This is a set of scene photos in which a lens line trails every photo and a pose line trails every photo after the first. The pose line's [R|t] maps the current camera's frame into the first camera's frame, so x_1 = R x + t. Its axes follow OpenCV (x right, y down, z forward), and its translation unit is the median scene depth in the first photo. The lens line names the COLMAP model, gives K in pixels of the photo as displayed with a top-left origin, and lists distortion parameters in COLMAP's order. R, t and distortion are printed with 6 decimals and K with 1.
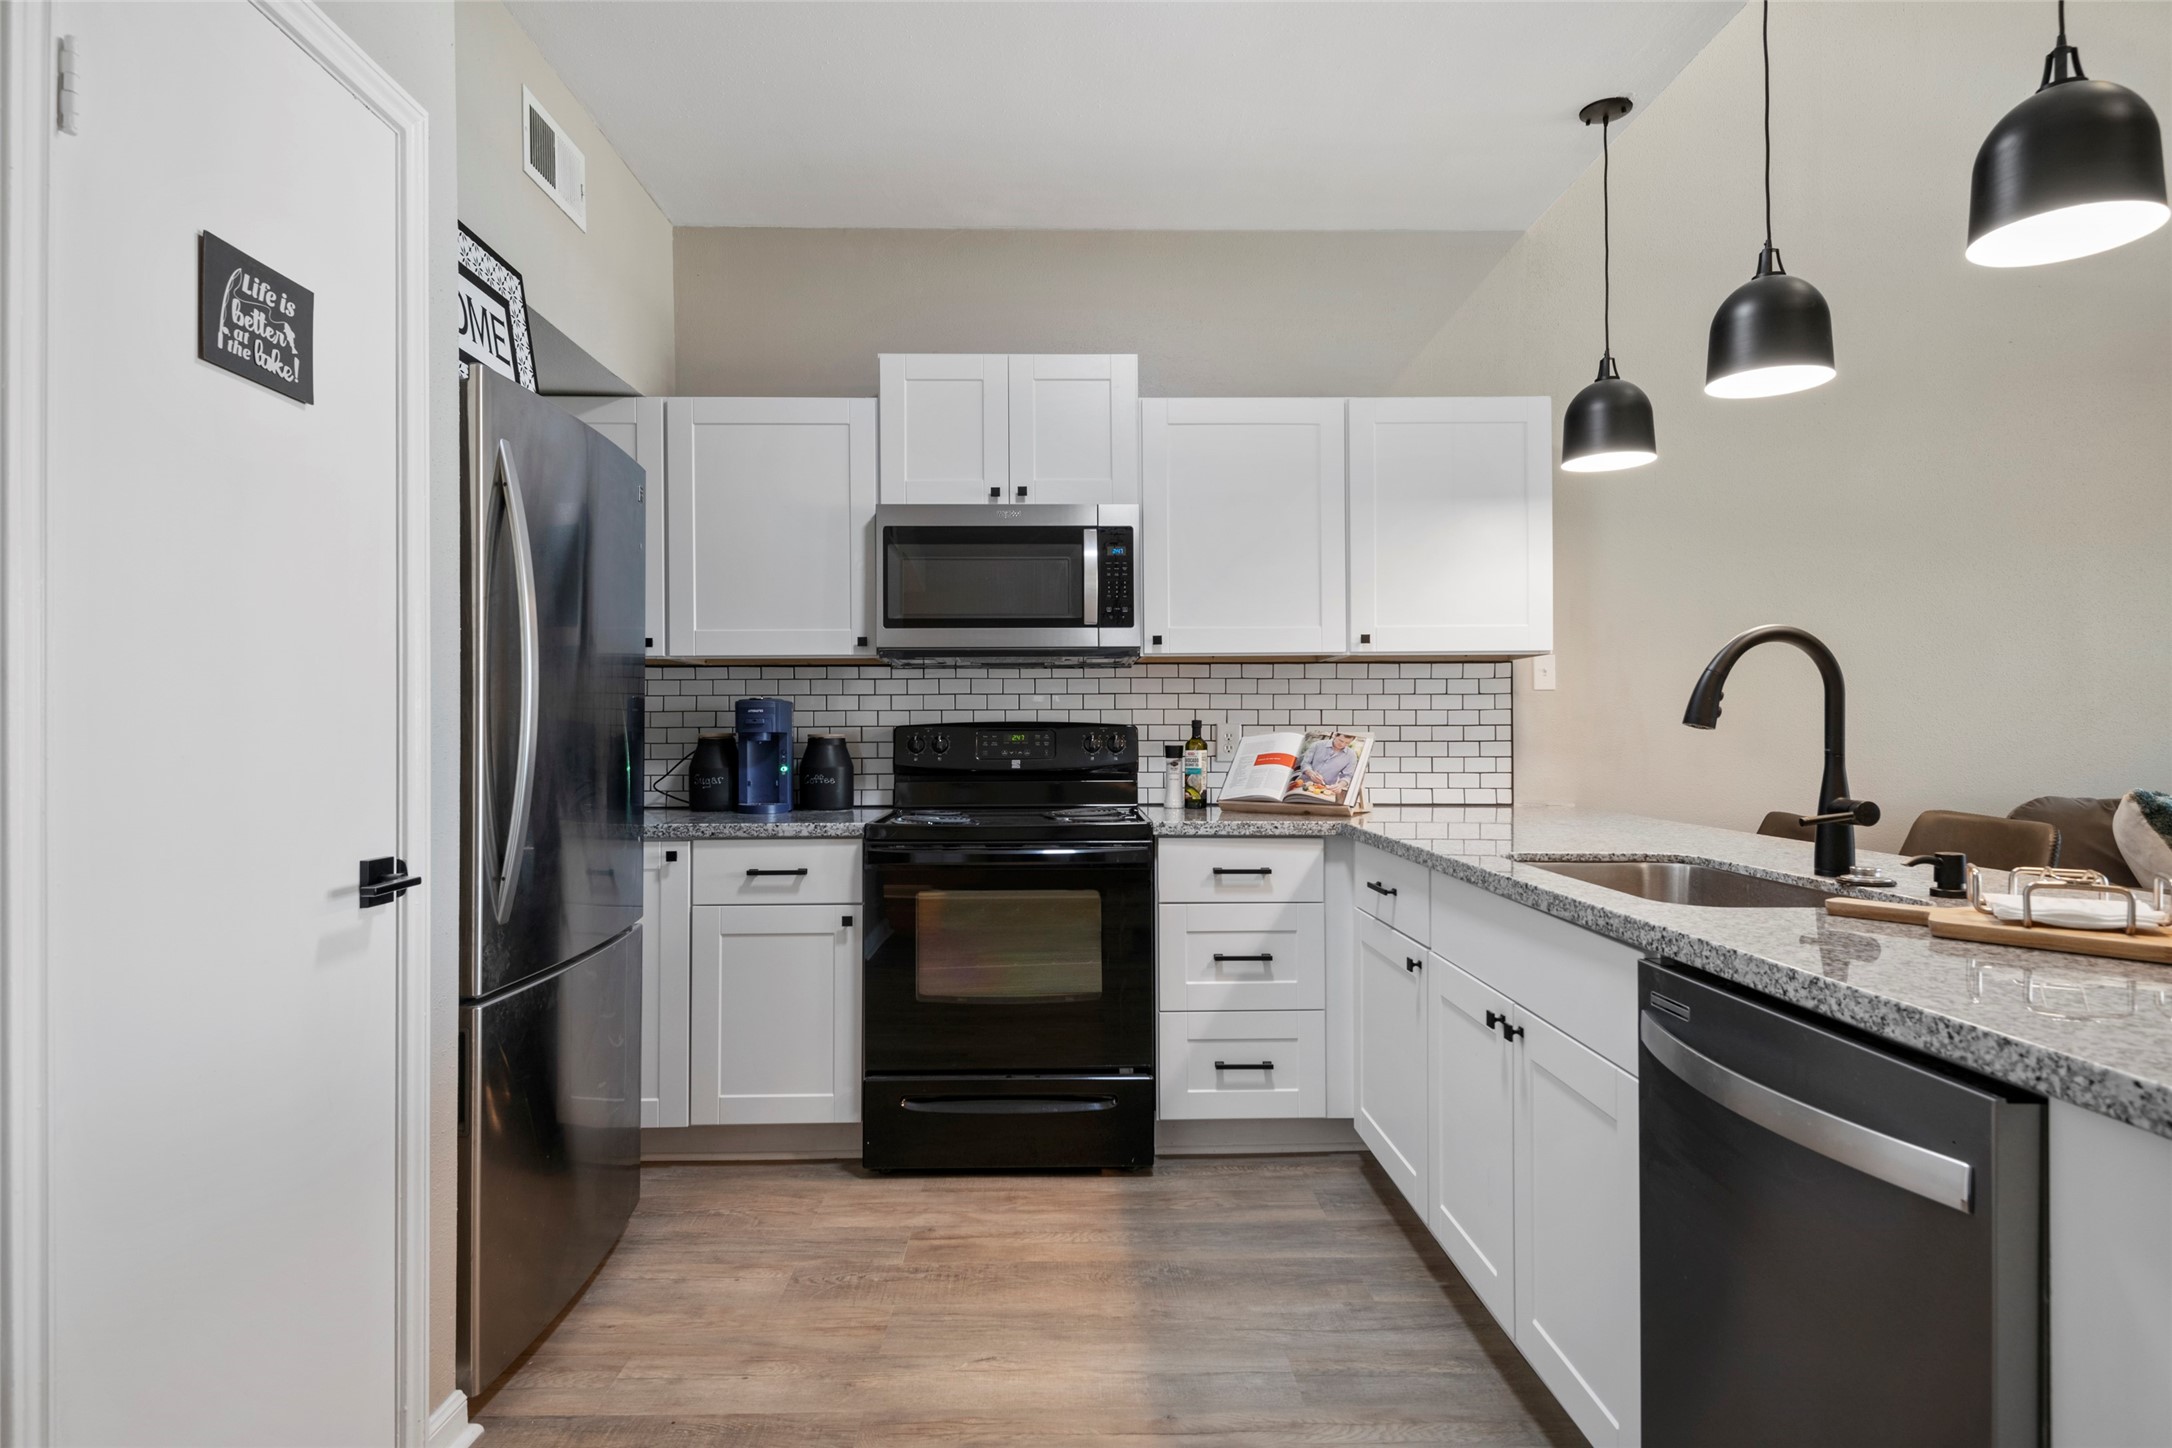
lens RADIAL K [[1208.0, 0, 1086.0], [0, 1208.0, 724.0], [0, 0, 1]] dist [0.033753, 0.000132]
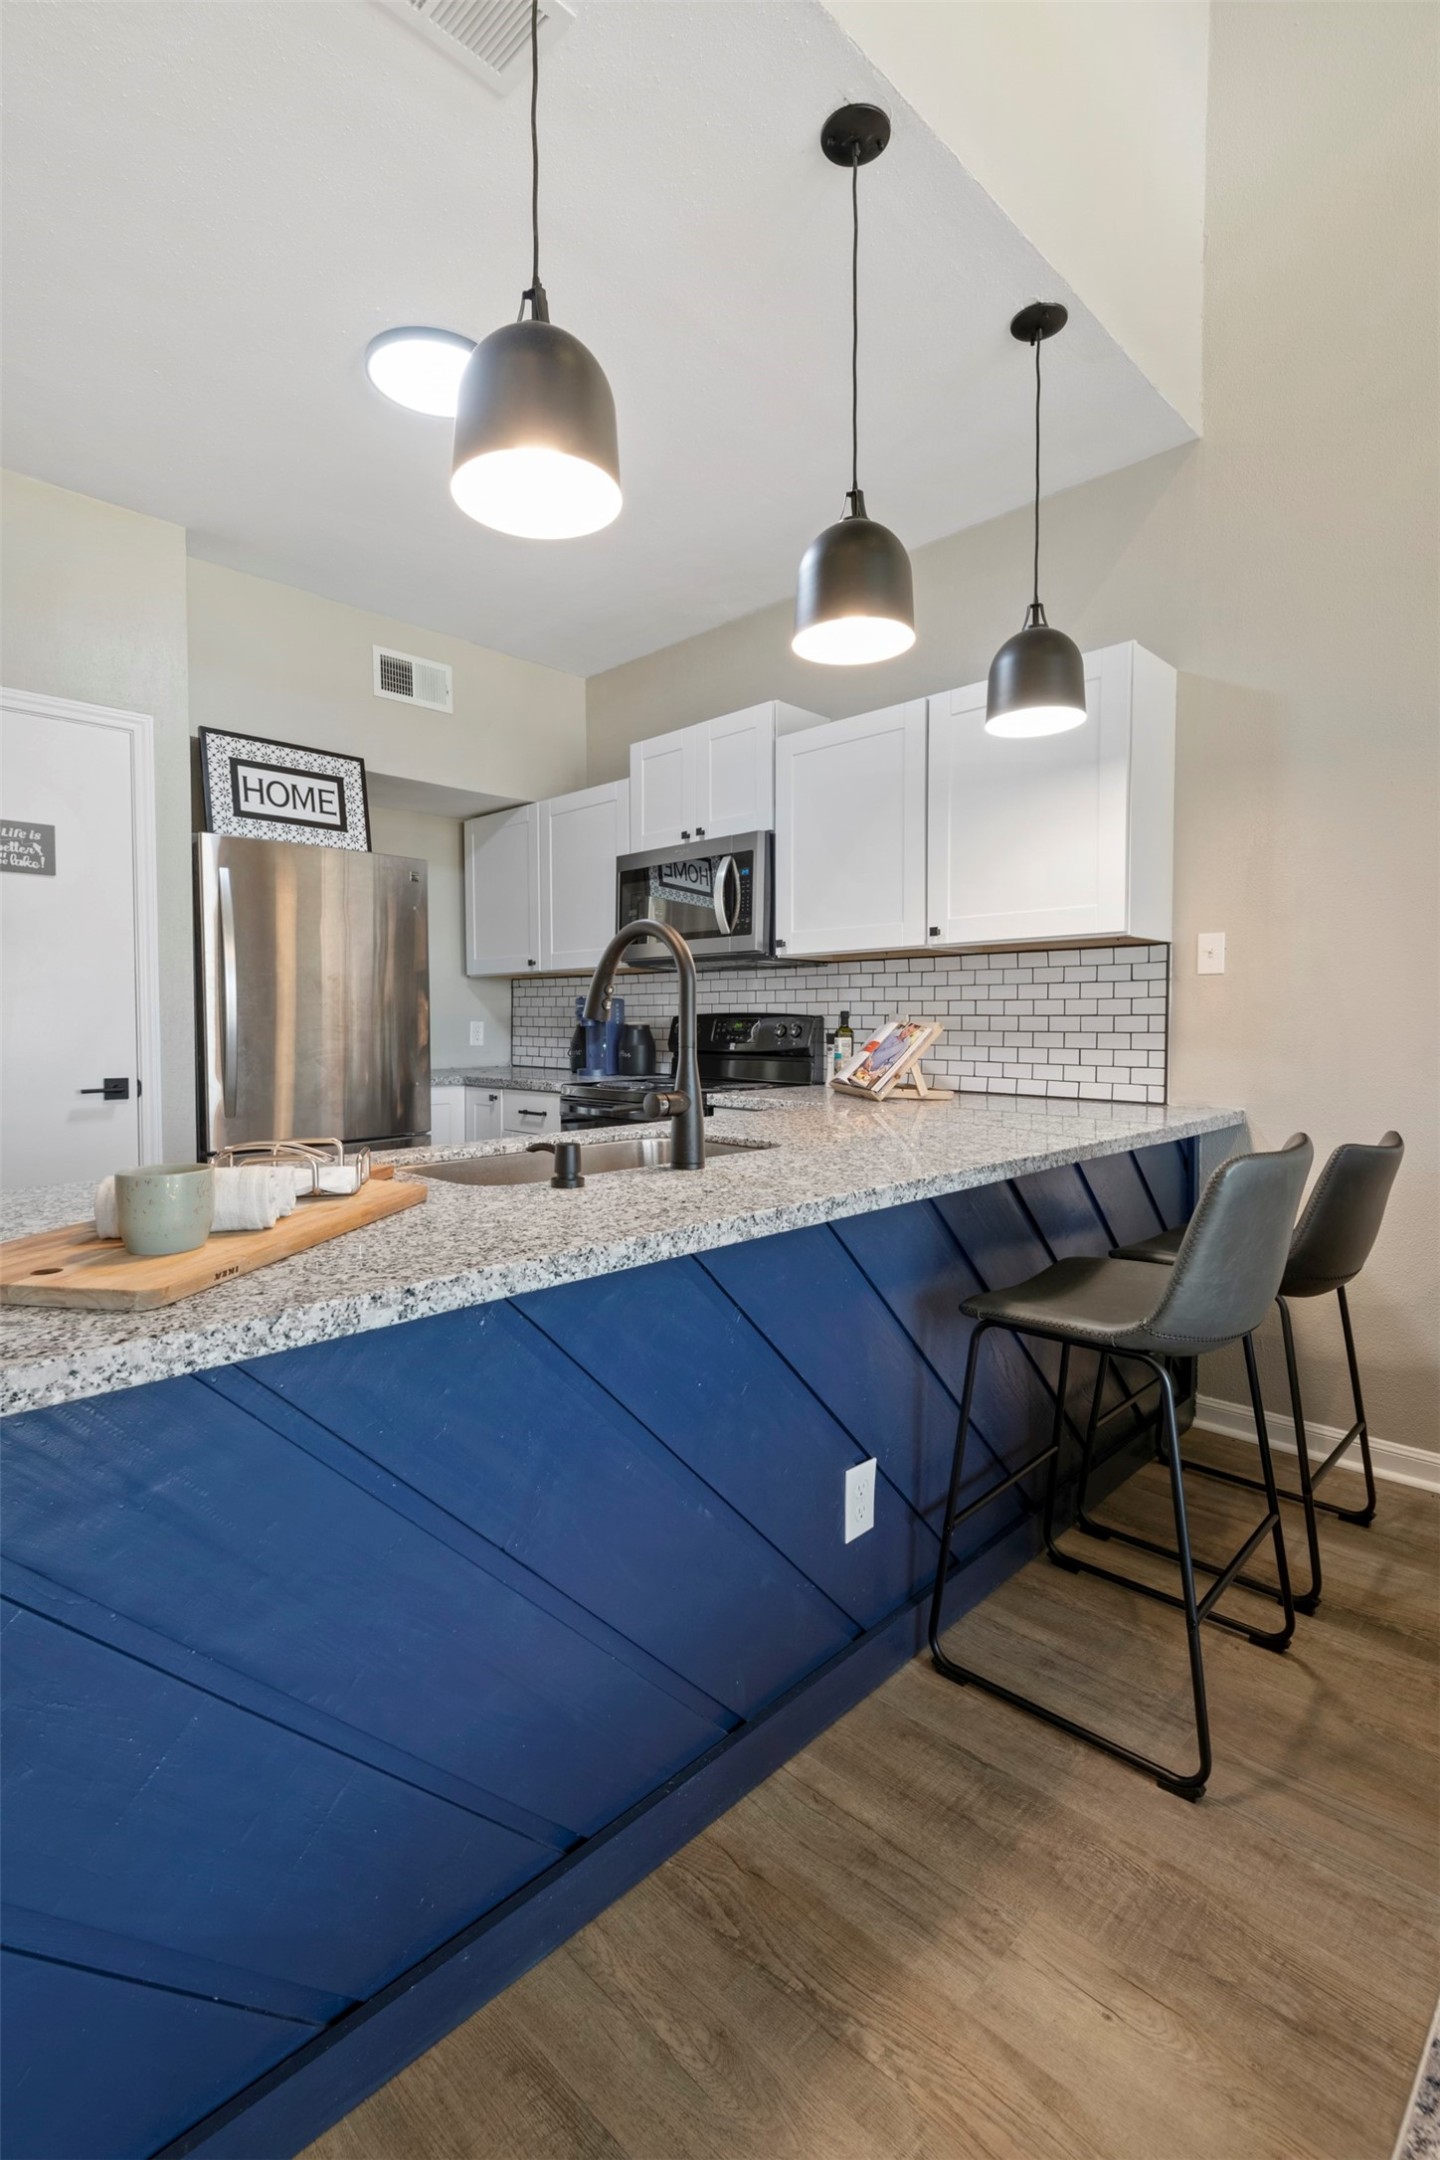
lens RADIAL K [[994.8, 0, 720.0], [0, 994.8, 1080.0], [0, 0, 1]] dist [0.001179, 0.000044]
pose [[0.687774, 0.046116, -0.724458, 0.692434], [0.002540, 0.997821, 0.065928, -0.000492], [0.725920, -0.047184, 0.686159, 0.270026]]
